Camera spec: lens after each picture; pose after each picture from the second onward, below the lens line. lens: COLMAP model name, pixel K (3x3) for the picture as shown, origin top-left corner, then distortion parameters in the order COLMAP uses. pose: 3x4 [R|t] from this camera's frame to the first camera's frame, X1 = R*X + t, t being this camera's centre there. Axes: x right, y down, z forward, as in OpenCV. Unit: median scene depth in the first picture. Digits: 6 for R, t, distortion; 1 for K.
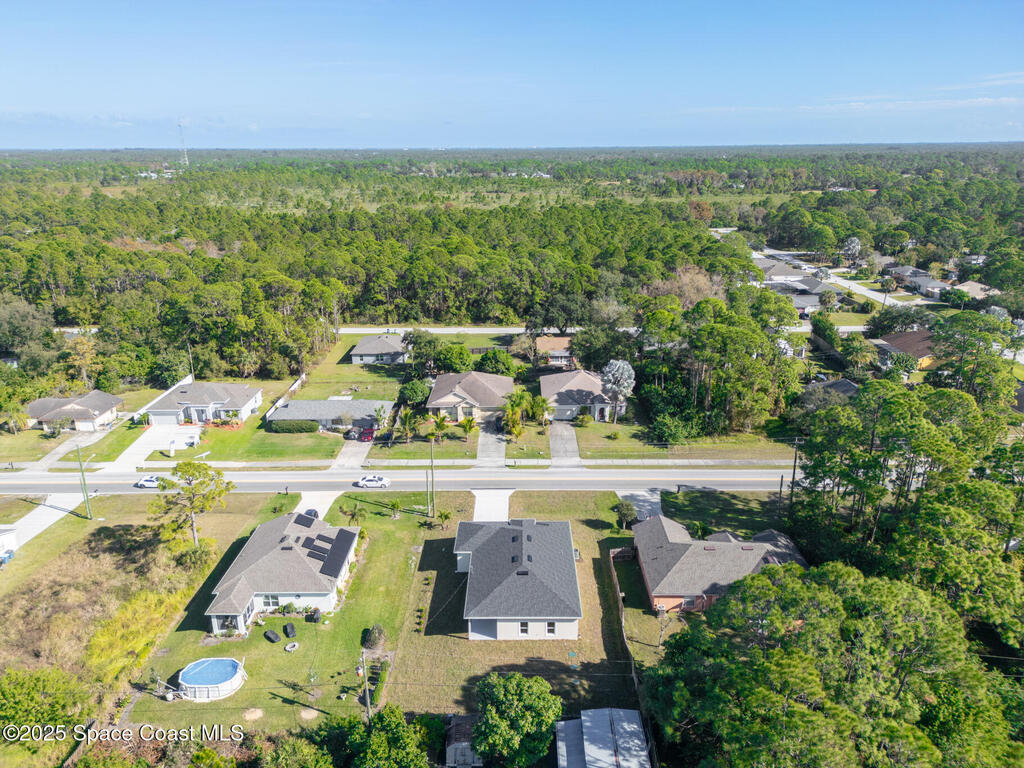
lens RADIAL K [[721.3, 0, 512.0], [0, 721.3, 384.0], [0, 0, 1]] dist [0.059484, -0.059723]
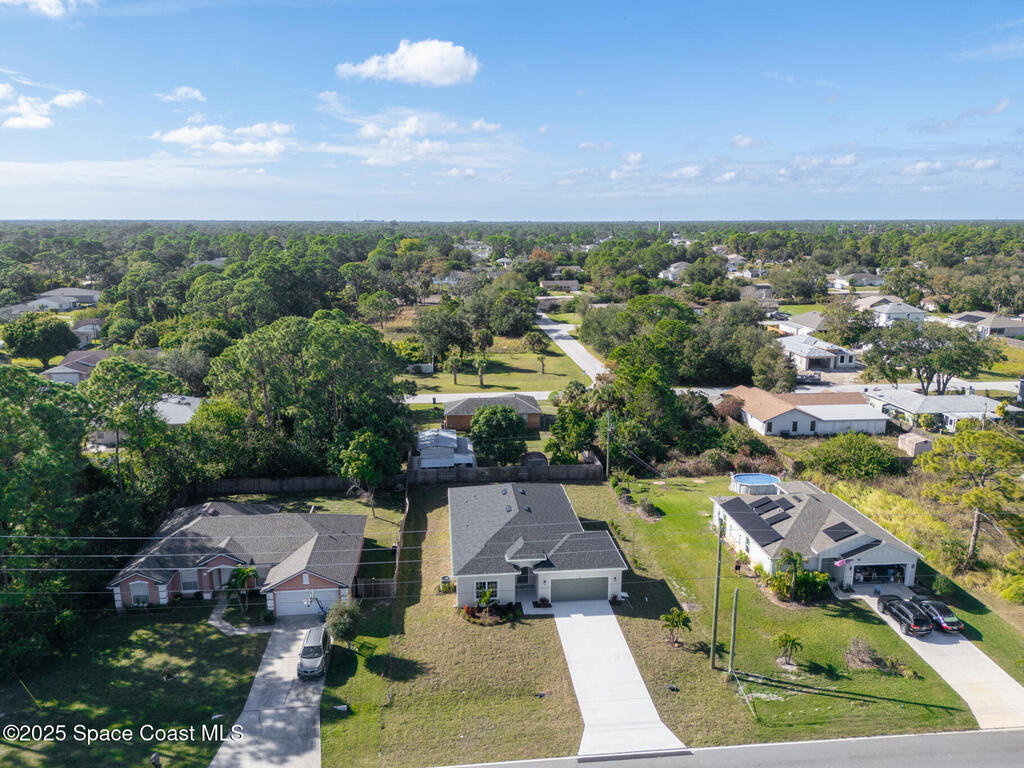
lens RADIAL K [[721.3, 0, 512.0], [0, 721.3, 384.0], [0, 0, 1]] dist [0.059484, -0.059723]
pose [[-0.993952, 0.027595, -0.106292, 0.097581], [-0.032000, 0.853126, 0.520723, -0.297792], [0.105050, 0.520975, -0.847083, 1.556466]]
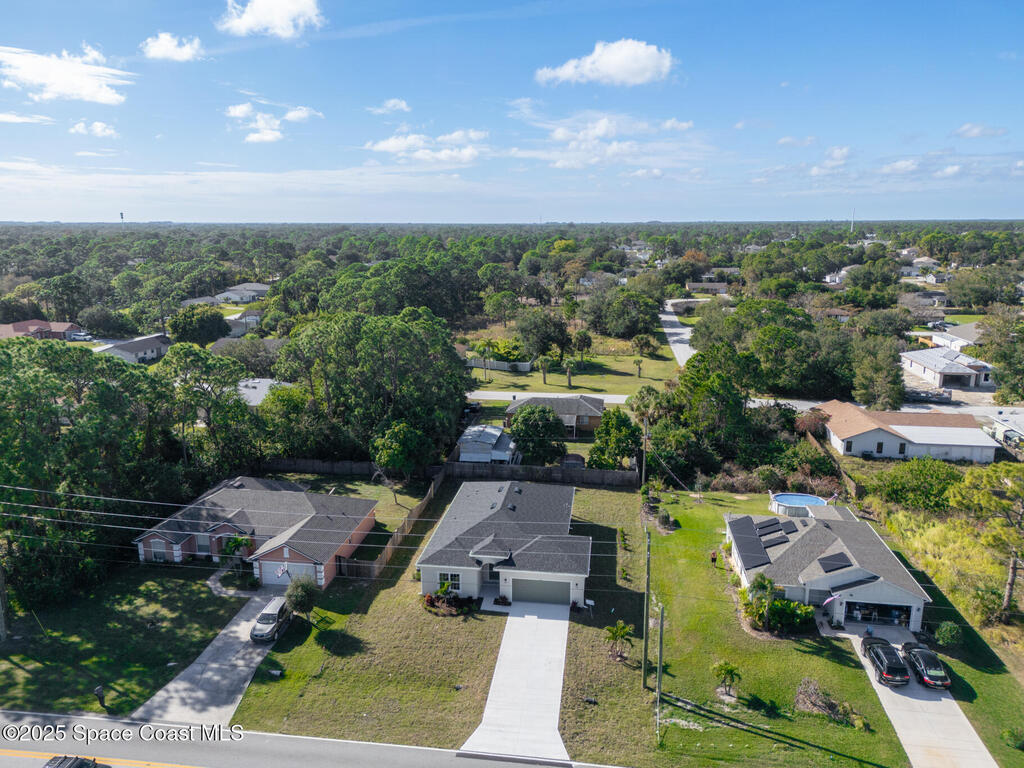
lens RADIAL K [[721.3, 0, 512.0], [0, 721.3, 384.0], [0, 0, 1]] dist [0.059484, -0.059723]
pose [[-0.991567, -0.021997, 0.127715, -0.090922], [0.047740, 0.854188, 0.517768, -0.298321], [-0.120482, 0.519499, -0.845934, 1.562226]]
